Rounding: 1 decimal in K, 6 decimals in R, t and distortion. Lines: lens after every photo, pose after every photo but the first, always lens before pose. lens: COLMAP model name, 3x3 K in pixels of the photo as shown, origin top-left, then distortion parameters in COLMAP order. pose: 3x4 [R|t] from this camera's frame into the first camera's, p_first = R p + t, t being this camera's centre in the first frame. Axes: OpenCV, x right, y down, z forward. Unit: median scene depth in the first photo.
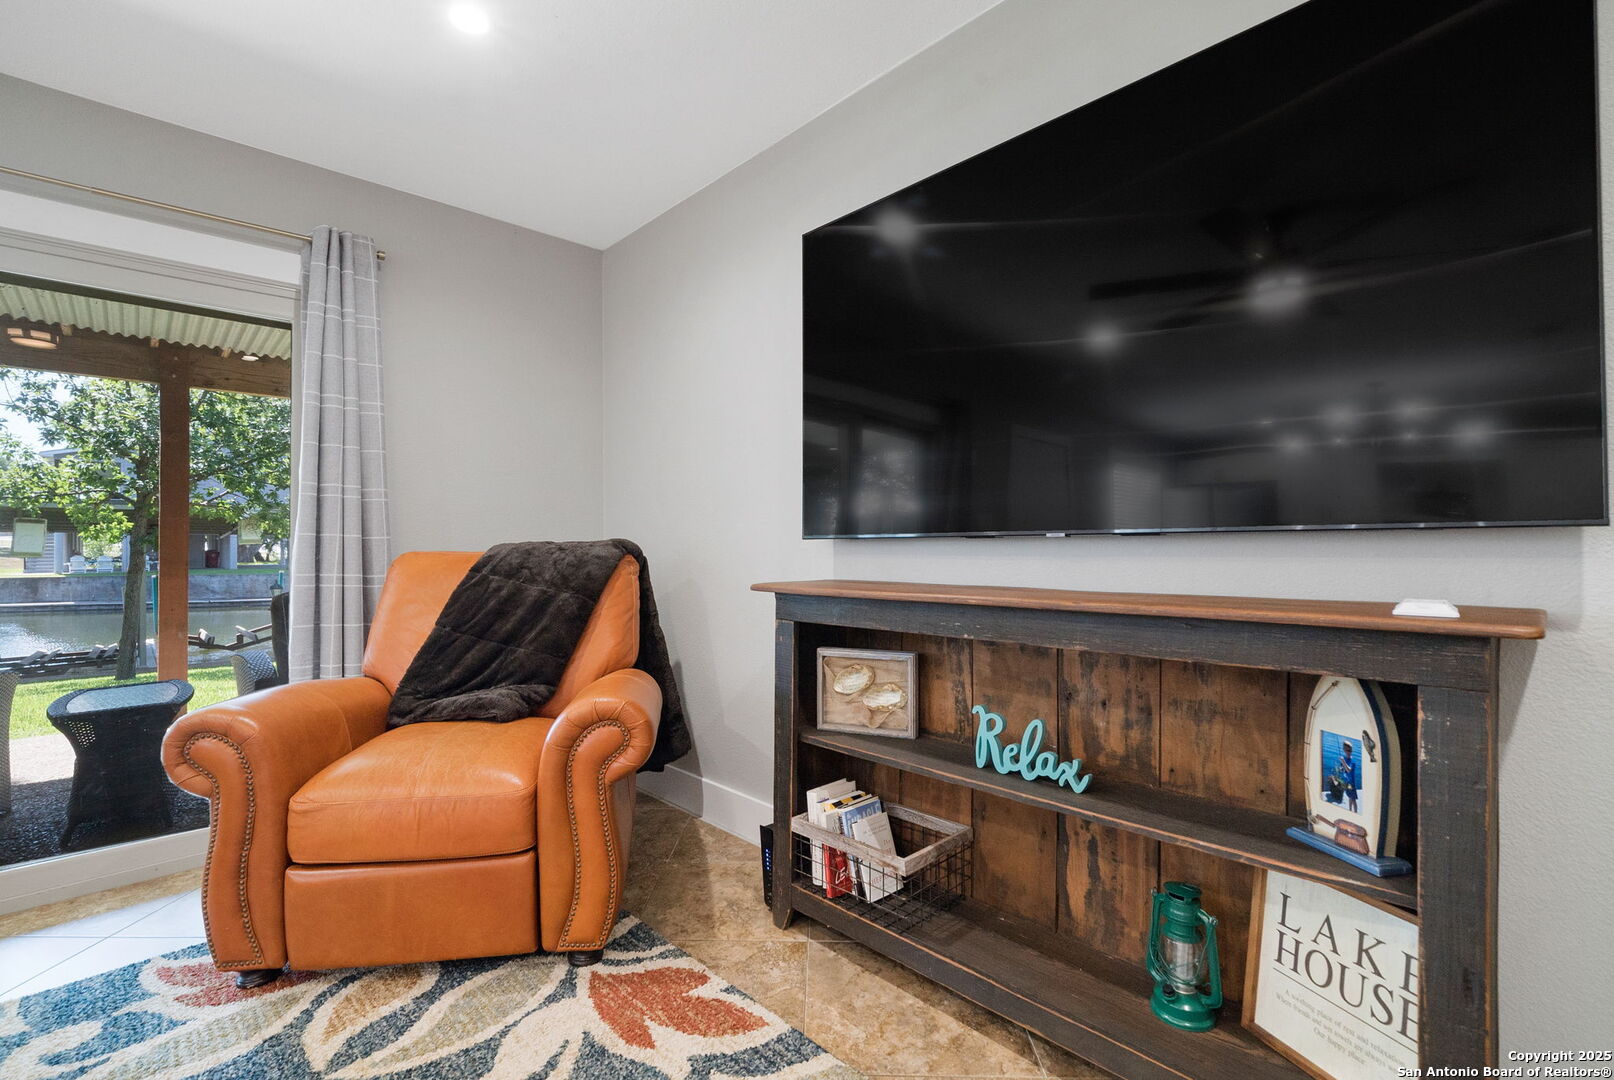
lens RADIAL K [[716.3, 0, 797.6], [0, 716.3, 542.1], [0, 0, 1]] dist [0.012194, 0.000134]
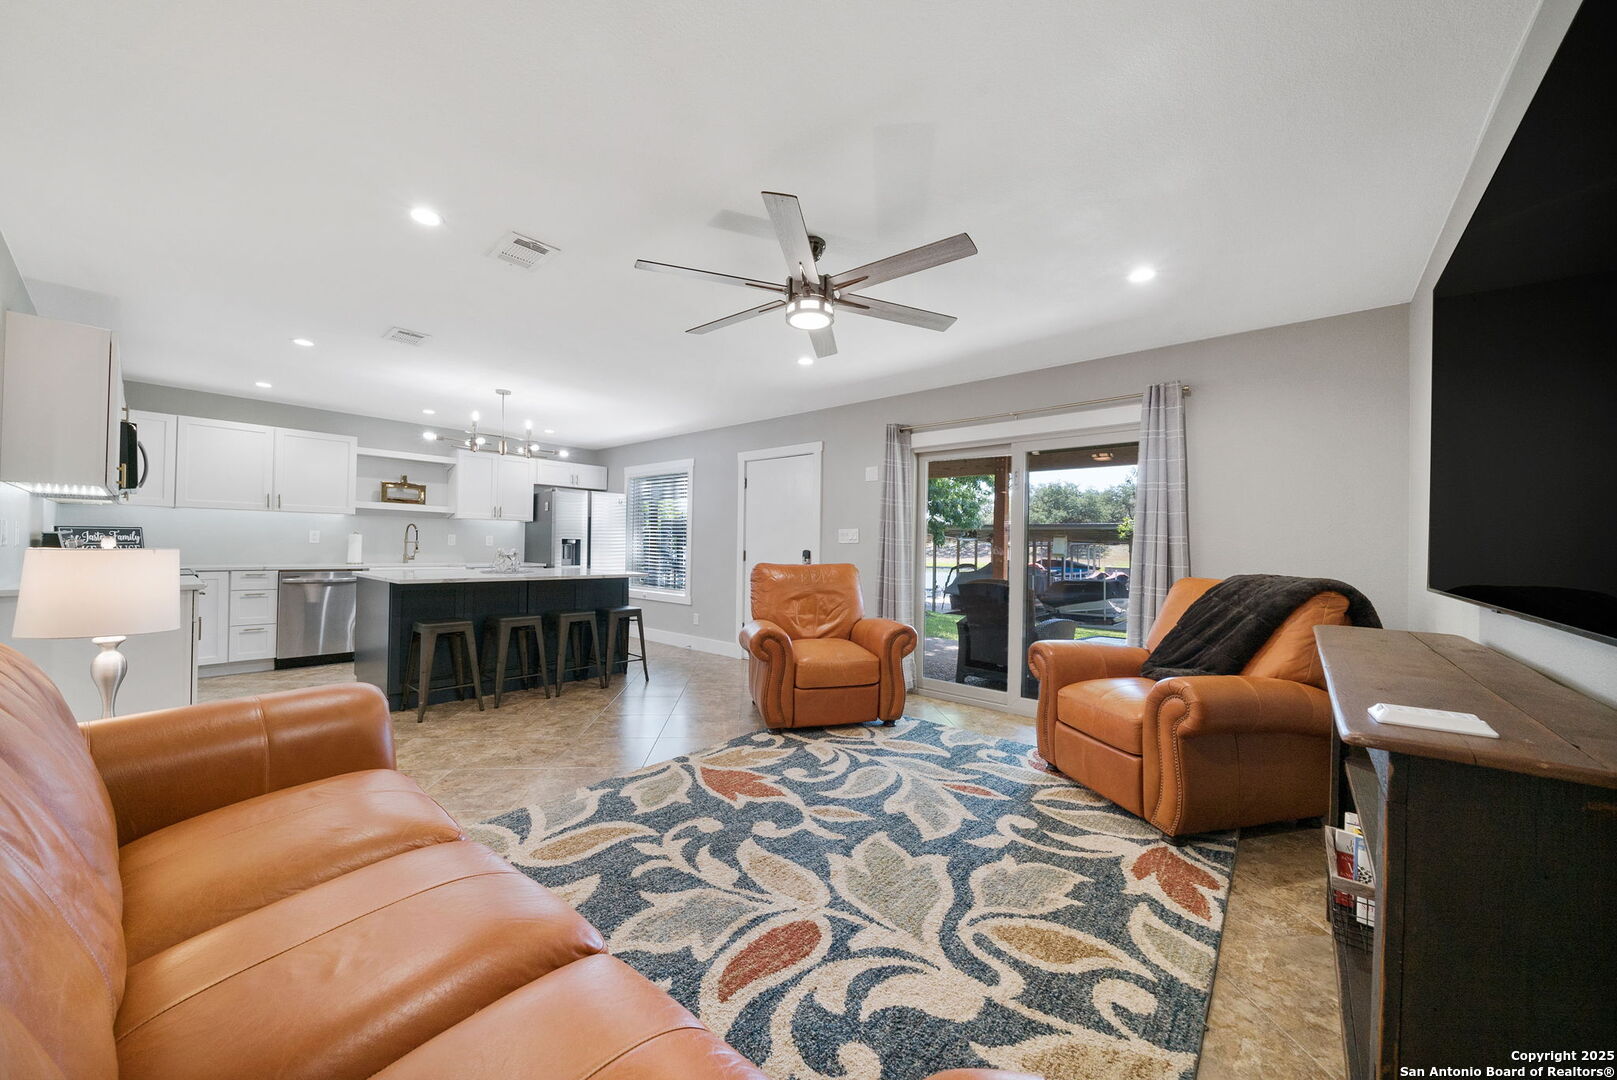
lens RADIAL K [[579.2, 0, 809.2], [0, 579.2, 543.3], [0, 0, 1]] dist [-0.004024, -0.000272]
pose [[0.127775, 0.006010, -0.991785, 0.906601], [-0.010449, 0.999934, 0.004713, -0.083482], [0.991748, 0.009761, 0.127830, 0.032540]]
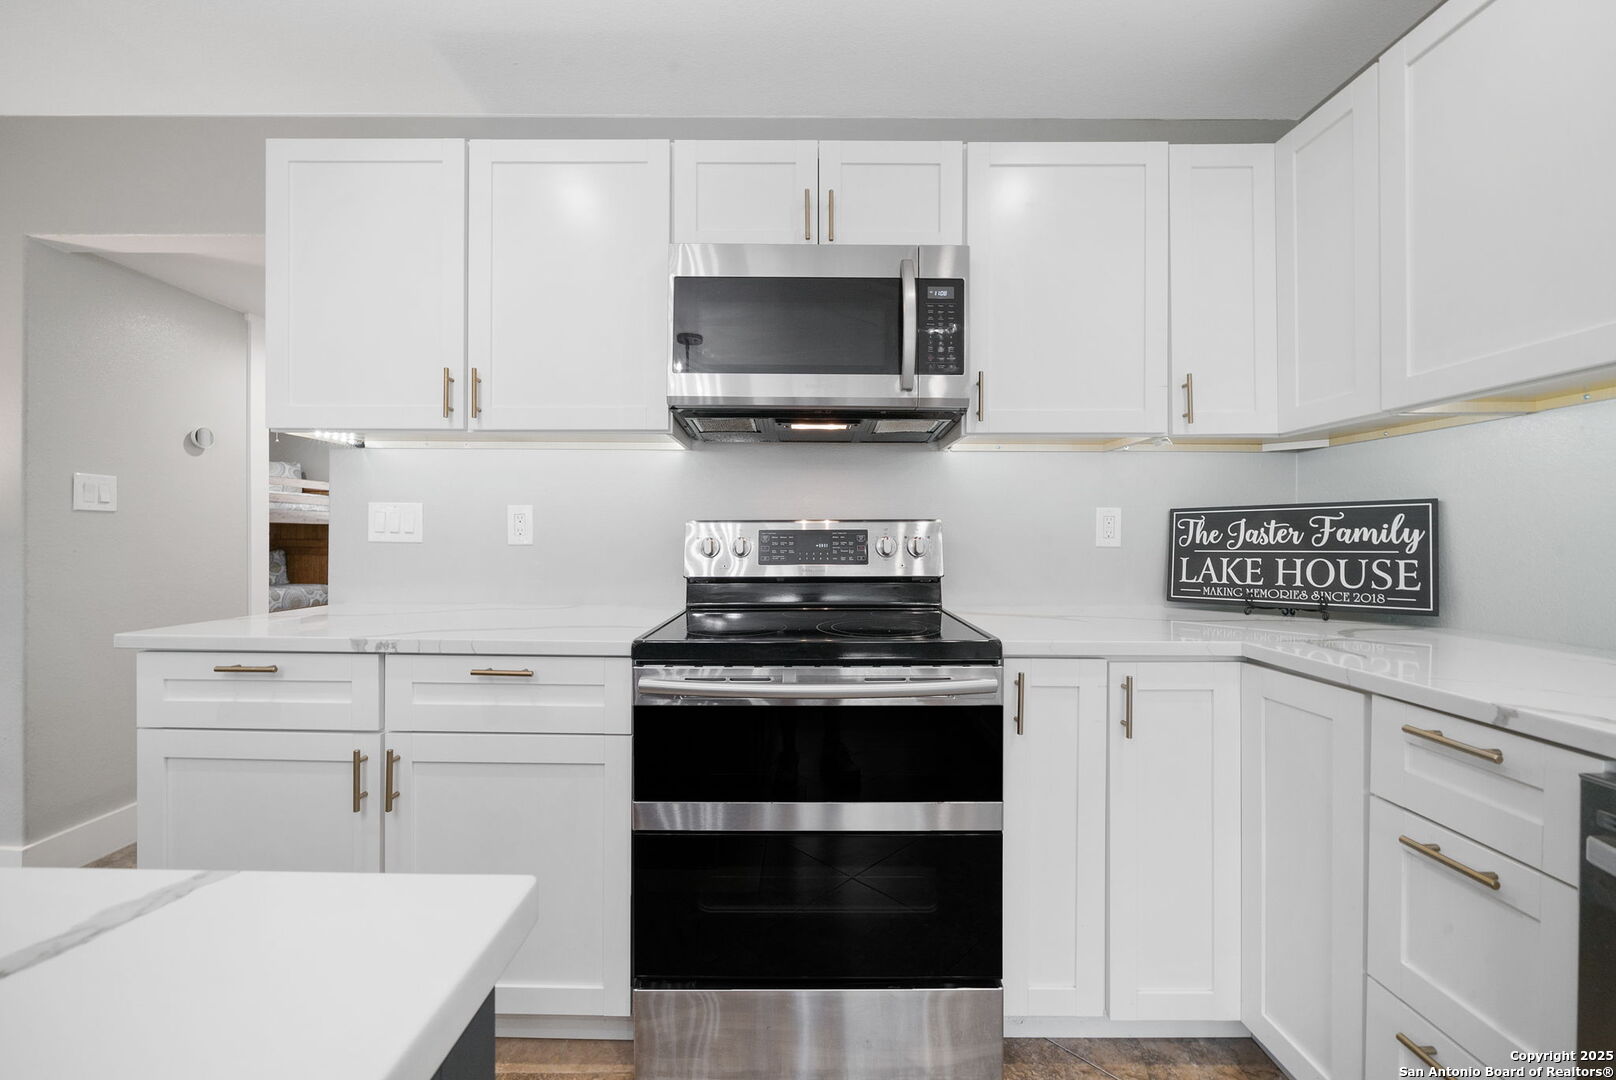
lens RADIAL K [[578.8, 0, 813.6], [0, 578.8, 543.8], [0, 0, 1]] dist [-0.004024, -0.000272]
pose [[-0.739390, -0.003937, 0.673266, -2.095320], [-0.005569, 0.999984, -0.000269, -0.046802], [-0.673254, -0.003949, -0.739400, -1.590246]]
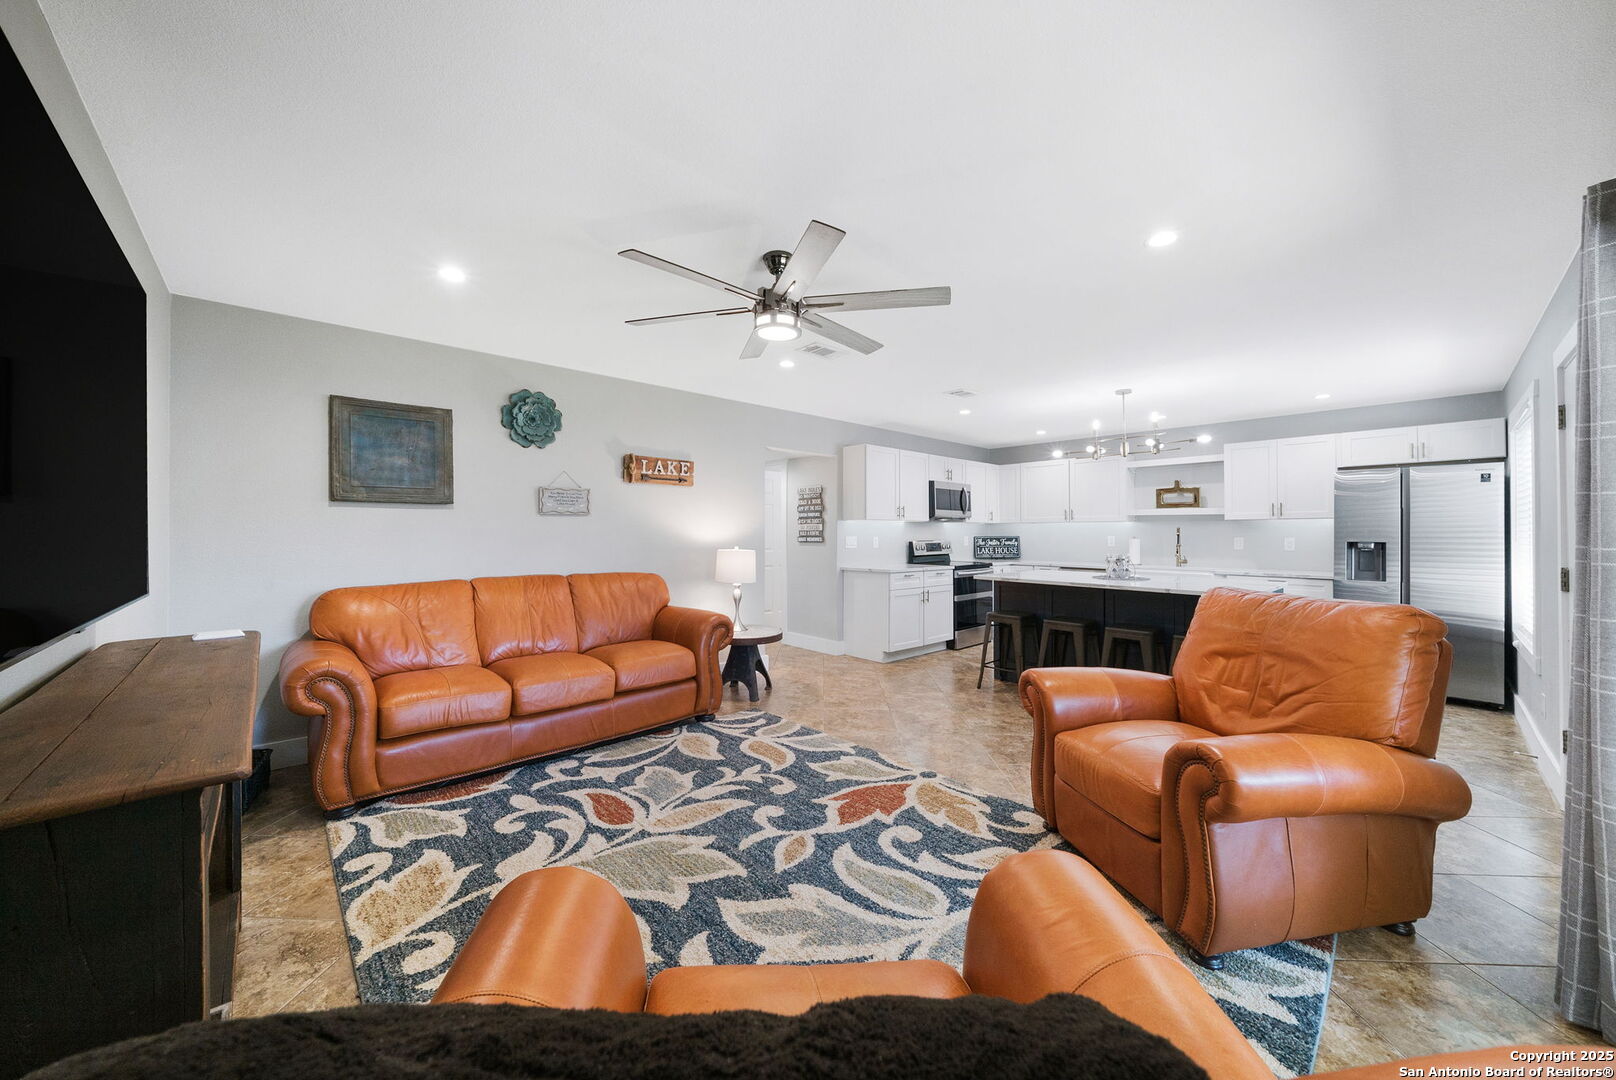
lens RADIAL K [[578.8, 0, 790.0], [0, 578.8, 530.7], [0, 0, 1]] dist [-0.004024, -0.000272]
pose [[-0.999942, 0.004949, 0.009581, -0.520273], [0.004836, 0.999918, -0.011863, -0.111497], [-0.009639, -0.011816, -0.999884, 1.610338]]
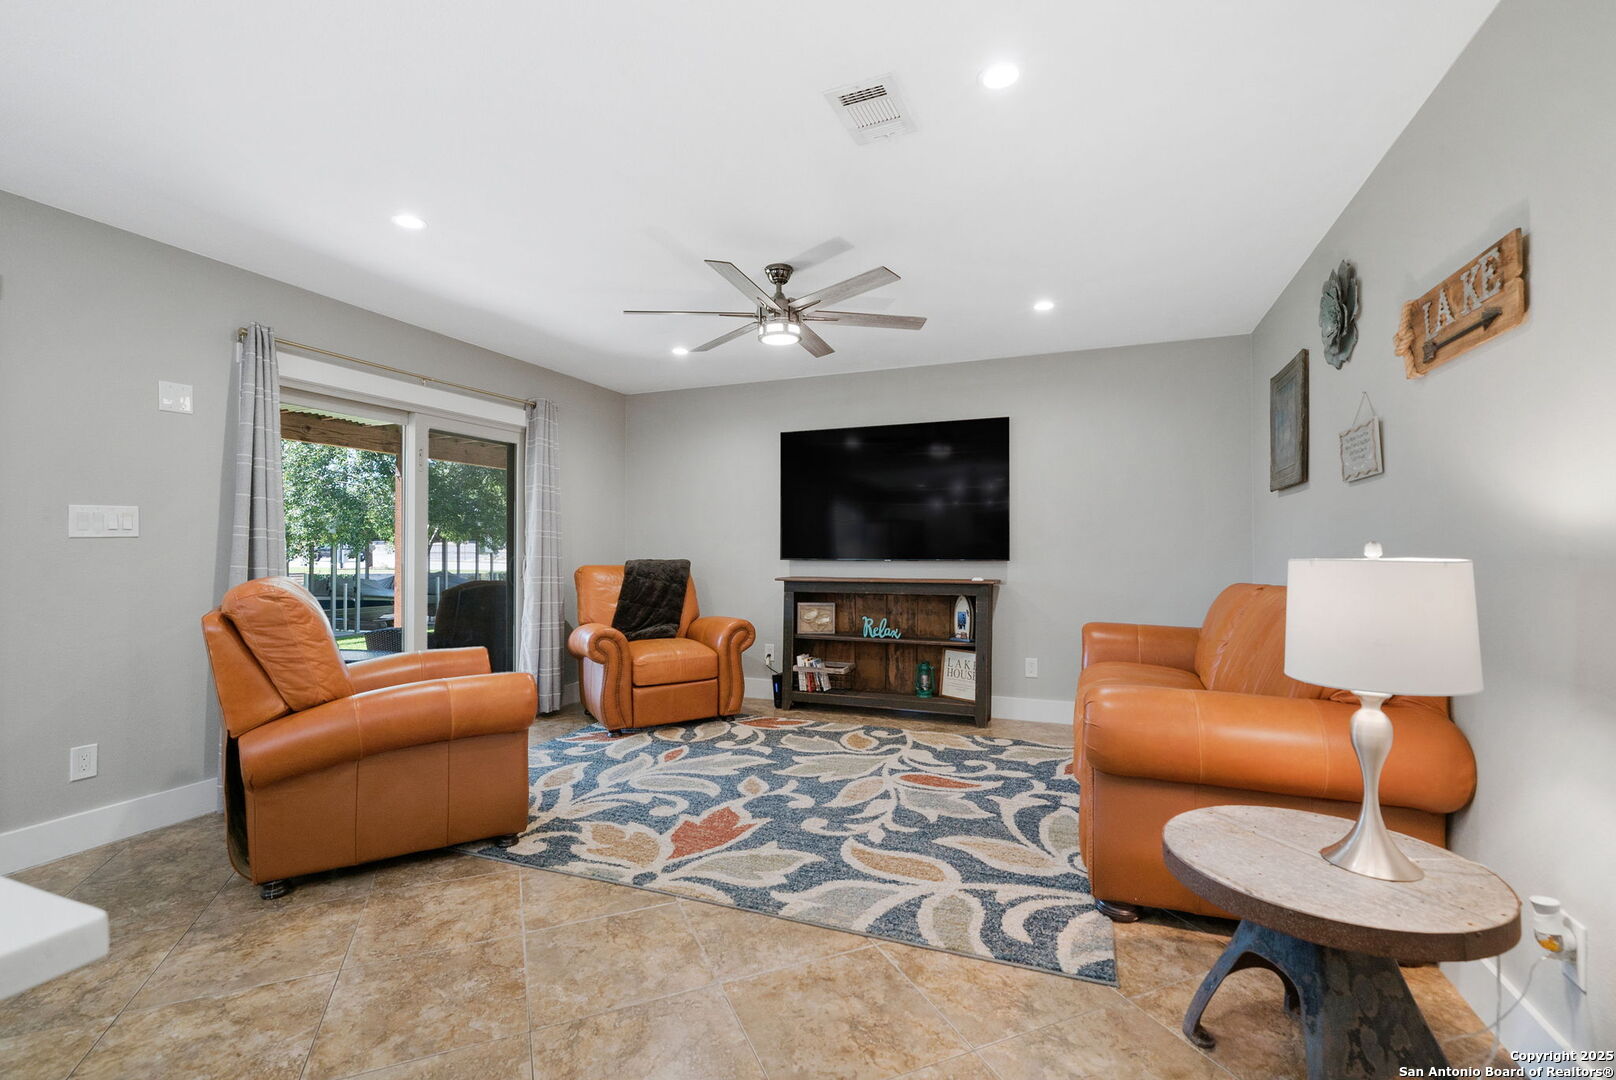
lens RADIAL K [[717.2, 0, 800.5], [0, 717.2, 547.1], [0, 0, 1]] dist [0.012194, 0.000134]
pose [[0.901055, 0.006269, 0.433660, -1.259743], [-0.009394, 0.999943, 0.005064, -0.075466], [-0.433604, -0.008637, 0.901062, -1.549860]]
